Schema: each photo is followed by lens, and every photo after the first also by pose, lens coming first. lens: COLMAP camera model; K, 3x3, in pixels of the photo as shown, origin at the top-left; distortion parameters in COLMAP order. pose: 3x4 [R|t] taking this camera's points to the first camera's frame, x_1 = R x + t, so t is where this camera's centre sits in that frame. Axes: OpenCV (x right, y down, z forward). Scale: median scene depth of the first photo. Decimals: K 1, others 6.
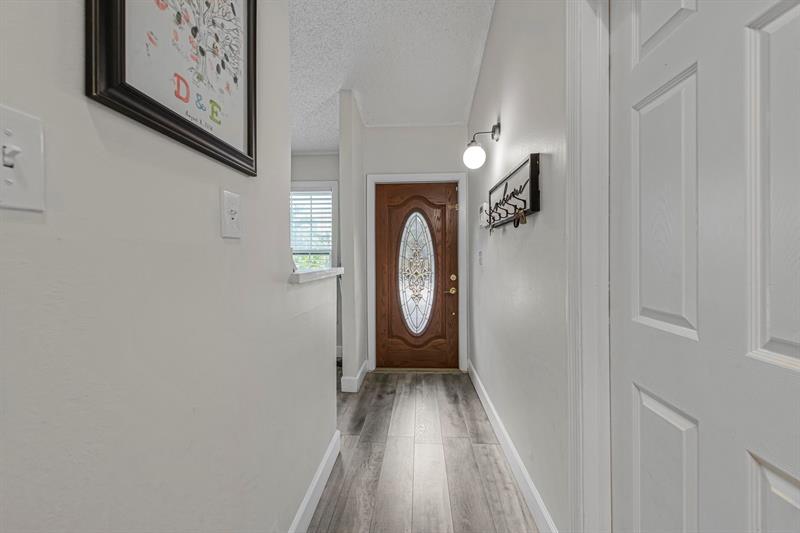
lens RADIAL K [[314.6, 0, 402.0], [0, 314.6, 264.6], [0, 0, 1]] dist [0.000558, 0.000093]
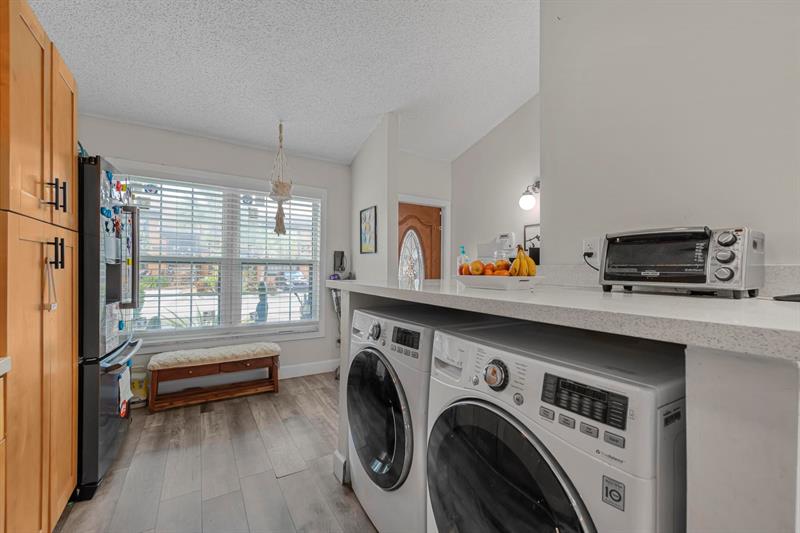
lens RADIAL K [[334.5, 0, 400.0], [0, 334.5, 266.5], [0, 0, 1]] dist [0.006469, -0.000036]
pose [[0.820215, 0.013484, 0.571897, -0.676794], [0.000722, 0.999697, -0.024606, -0.005463], [-0.572055, 0.020595, 0.819956, 0.042778]]
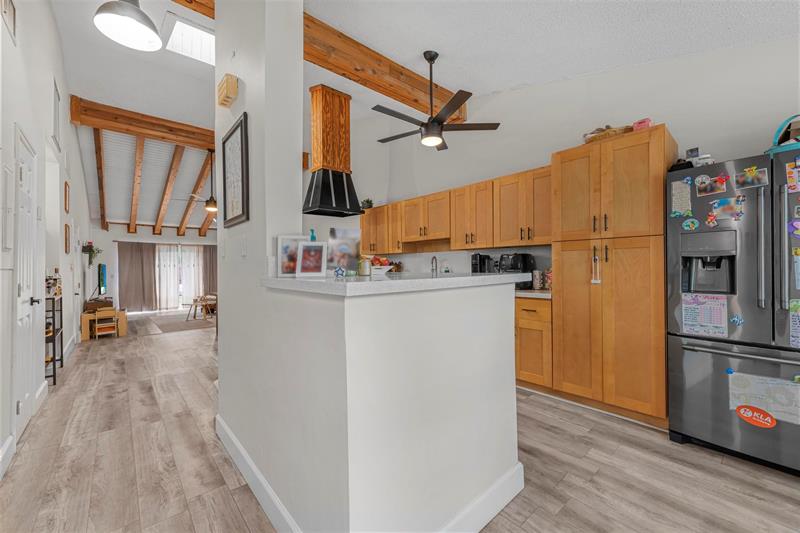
lens RADIAL K [[322.5, 0, 401.8], [0, 322.5, 262.7], [0, 0, 1]] dist [0.001051, -0.000150]
pose [[-0.713237, 0.004713, -0.700907, 0.054535], [-0.004231, 0.999930, 0.011029, -0.019077], [0.700910, 0.010832, -0.713168, 0.818306]]
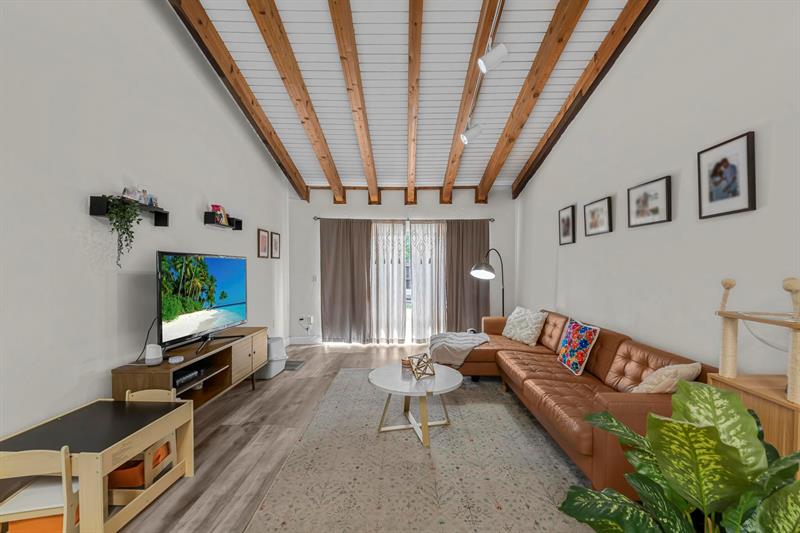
lens RADIAL K [[334.5, 0, 400.0], [0, 334.5, 266.5], [0, 0, 1]] dist [0.006469, -0.000036]
pose [[-0.998889, 0.003305, -0.046998, -0.480206], [0.001576, 0.999322, 0.036776, 0.017789], [0.047088, 0.036661, -0.998218, -1.222450]]
